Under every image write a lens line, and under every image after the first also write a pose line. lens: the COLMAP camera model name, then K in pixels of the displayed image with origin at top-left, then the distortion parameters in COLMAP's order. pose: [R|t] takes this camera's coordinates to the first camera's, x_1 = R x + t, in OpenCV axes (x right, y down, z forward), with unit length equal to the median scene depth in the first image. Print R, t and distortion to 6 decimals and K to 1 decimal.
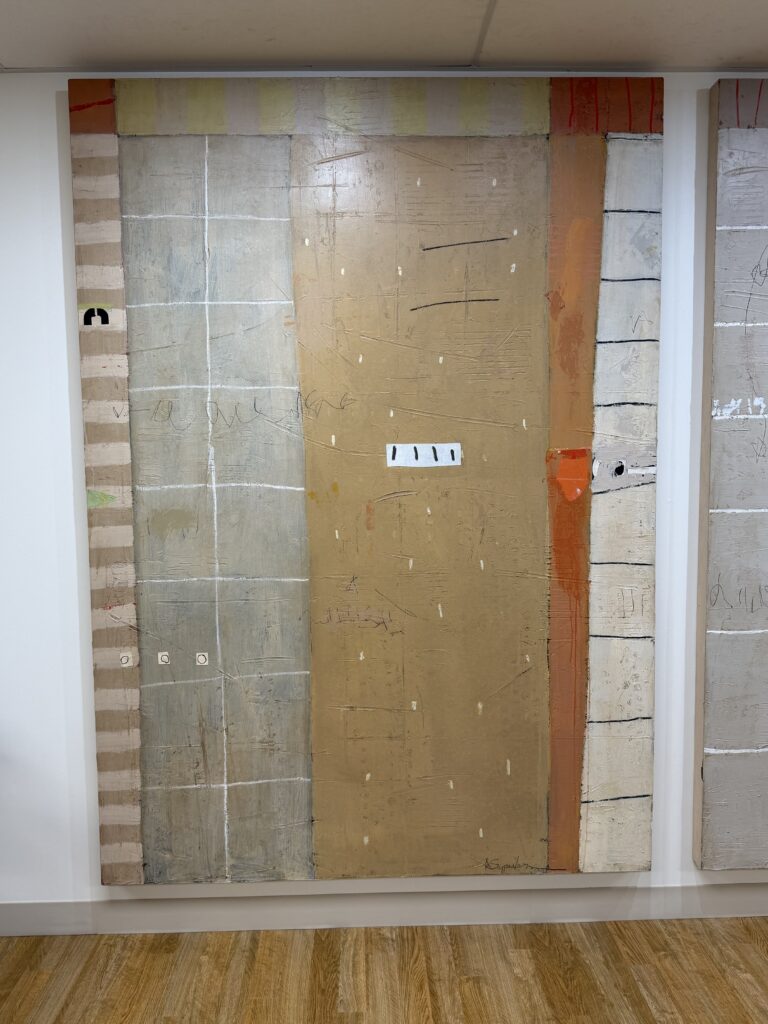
lens RADIAL K [[837.3, 0, 383.7], [0, 837.3, 513.8], [0, 0, 1]] dist [-0.014190, 0.024211]
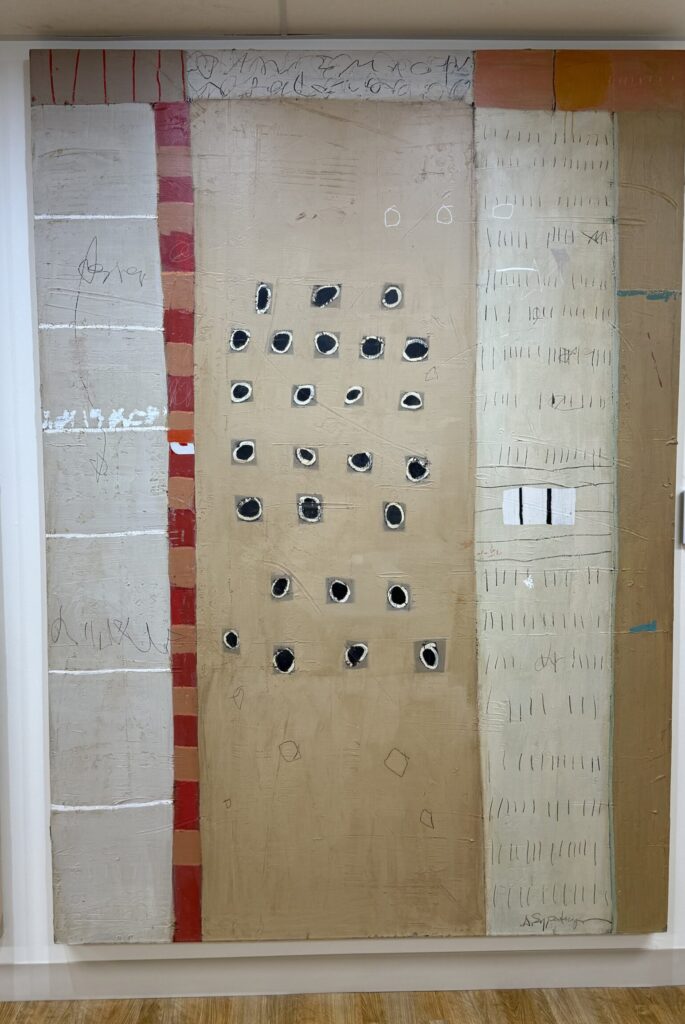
lens RADIAL K [[899.2, 0, 342.7], [0, 899.2, 512.9], [0, 0, 1]] dist [0.074564, -0.065546]
pose [[0.999937, 0.003321, -0.010743, 0.710730], [-0.003470, 0.999897, -0.013891, -0.015200], [0.010696, 0.013928, 0.999846, 0.038459]]
